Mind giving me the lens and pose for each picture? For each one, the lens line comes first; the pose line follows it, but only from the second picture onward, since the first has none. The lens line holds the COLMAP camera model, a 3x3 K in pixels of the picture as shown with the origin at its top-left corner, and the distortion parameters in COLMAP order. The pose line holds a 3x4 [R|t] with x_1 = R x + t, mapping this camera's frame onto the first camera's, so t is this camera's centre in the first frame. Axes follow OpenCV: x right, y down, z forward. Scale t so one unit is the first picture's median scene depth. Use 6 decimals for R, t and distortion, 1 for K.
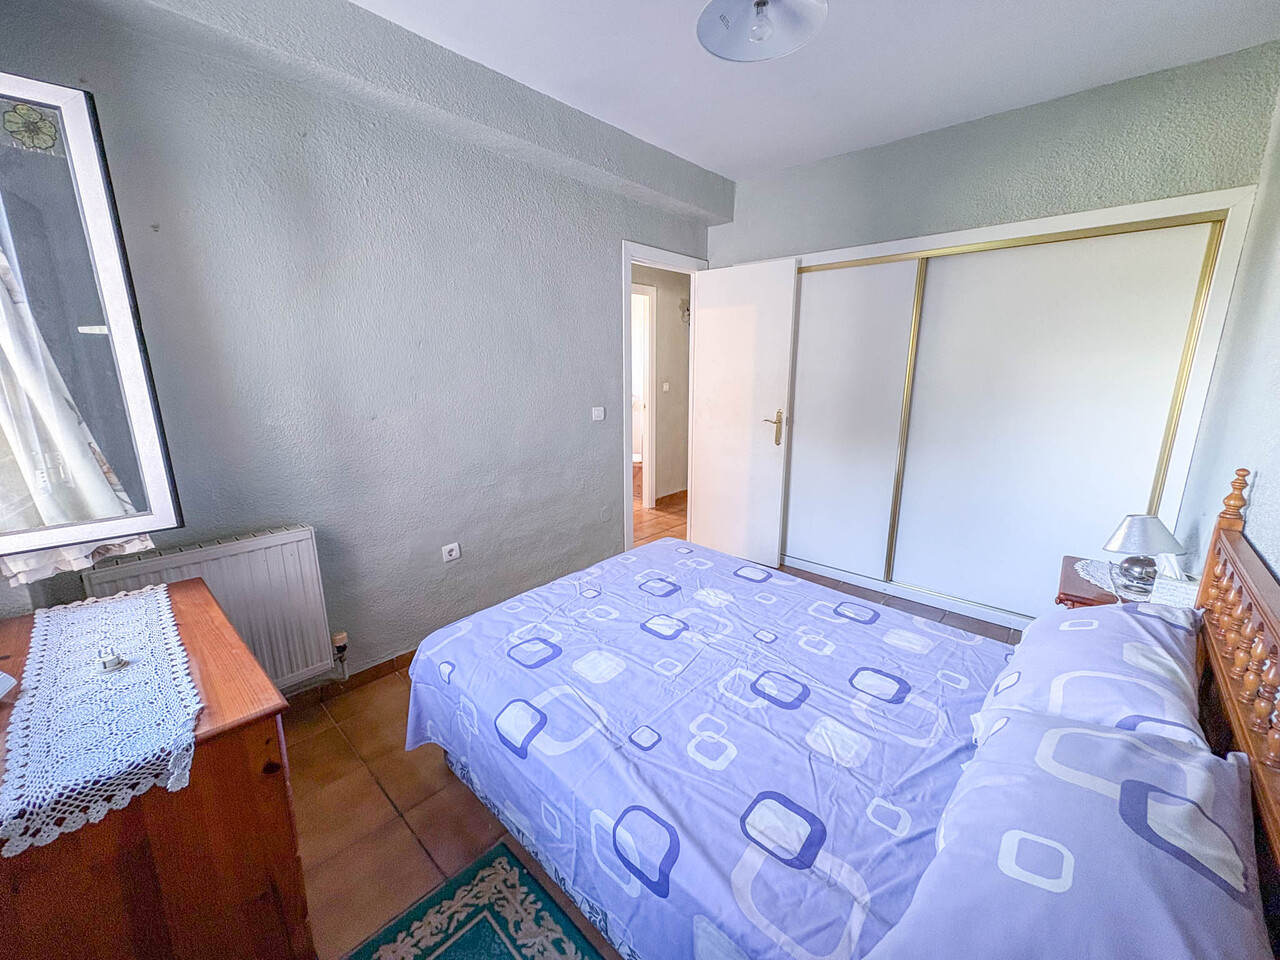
lens RADIAL K [[509.5, 0, 640.4], [0, 509.5, 480.5], [0, 0, 1]] dist [0.000951, -0.000057]
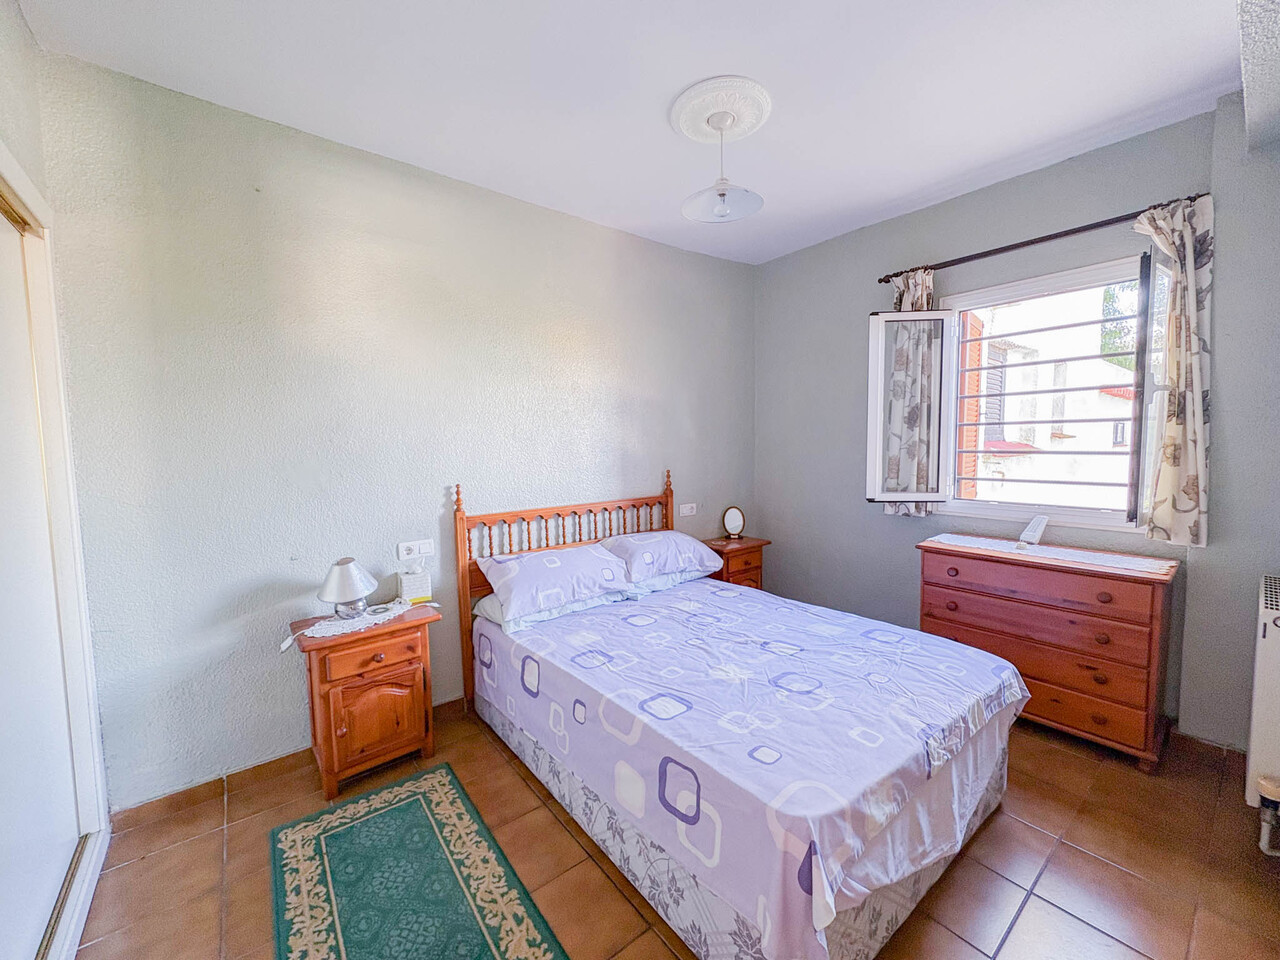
lens RADIAL K [[509.5, 0, 639.5], [0, 509.5, 476.4], [0, 0, 1]] dist [0.000951, -0.000057]
pose [[-0.988559, 0.003973, 0.150780, 0.176769], [0.047185, 0.957626, 0.284124, -0.384777], [-0.143261, 0.287988, -0.946858, 1.880632]]
